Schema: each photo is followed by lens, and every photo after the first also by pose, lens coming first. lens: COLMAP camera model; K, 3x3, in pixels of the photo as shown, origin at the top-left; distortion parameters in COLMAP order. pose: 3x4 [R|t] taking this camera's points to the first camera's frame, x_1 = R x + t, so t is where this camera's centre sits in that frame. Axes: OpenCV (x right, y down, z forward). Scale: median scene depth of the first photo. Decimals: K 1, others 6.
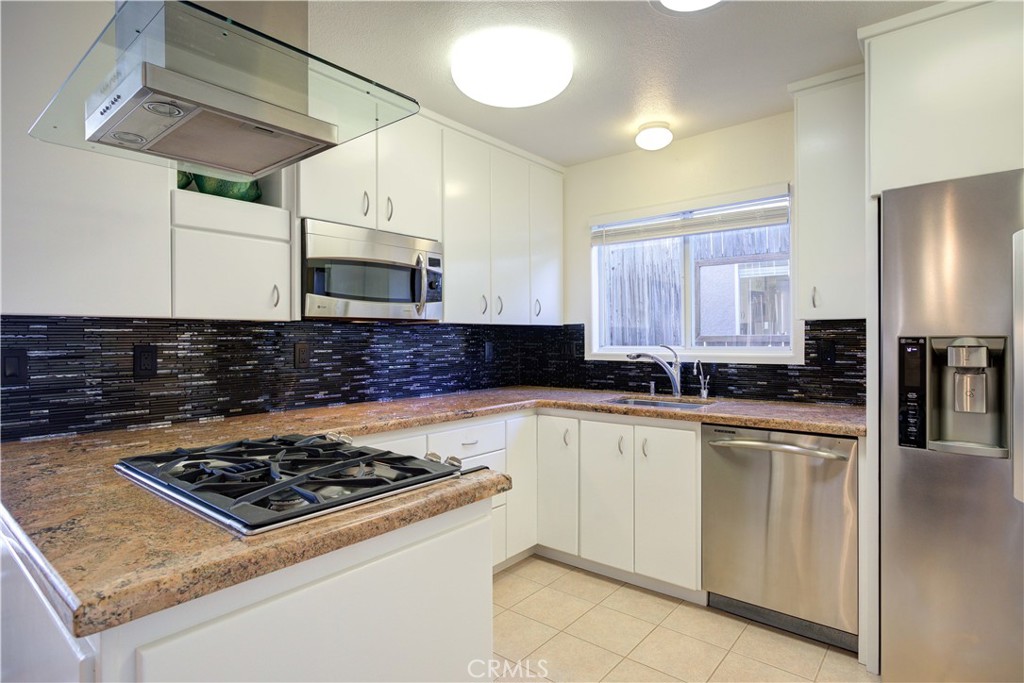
lens RADIAL K [[535.1, 0, 512.0], [0, 535.1, 341.5], [0, 0, 1]] dist [-0.021636, 0.025053]
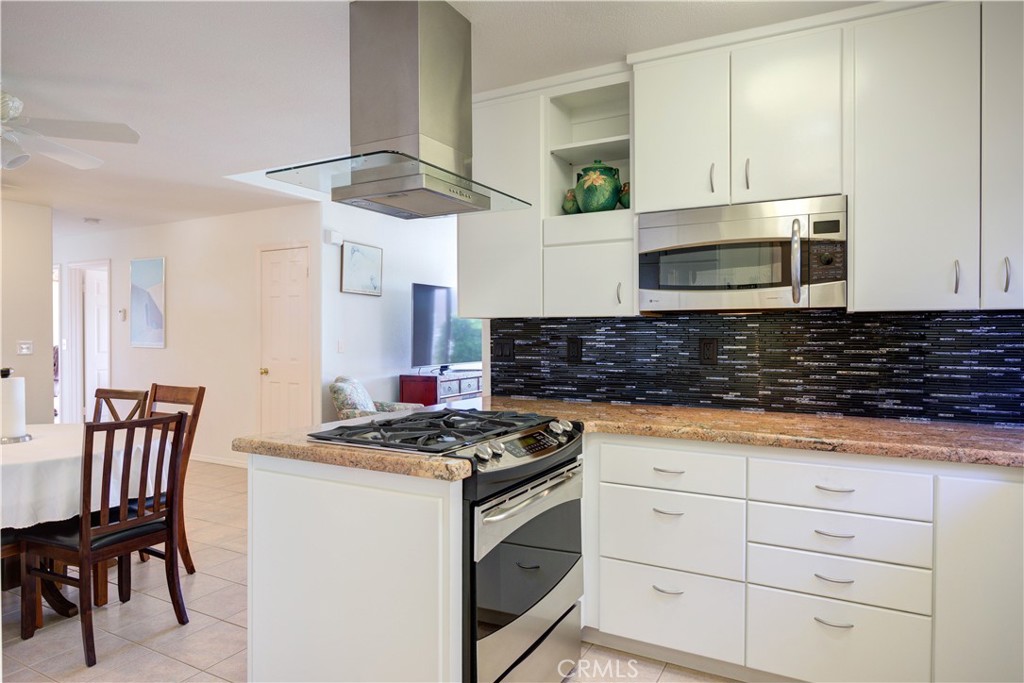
lens RADIAL K [[617.1, 0, 512.0], [0, 617.1, 341.5], [0, 0, 1]] dist [-0.002161, -0.000345]
pose [[0.193985, 0.018361, -0.980833, 0.598557], [-0.007571, 0.999823, 0.017219, -0.006708], [0.980975, 0.004086, 0.194089, 0.447492]]
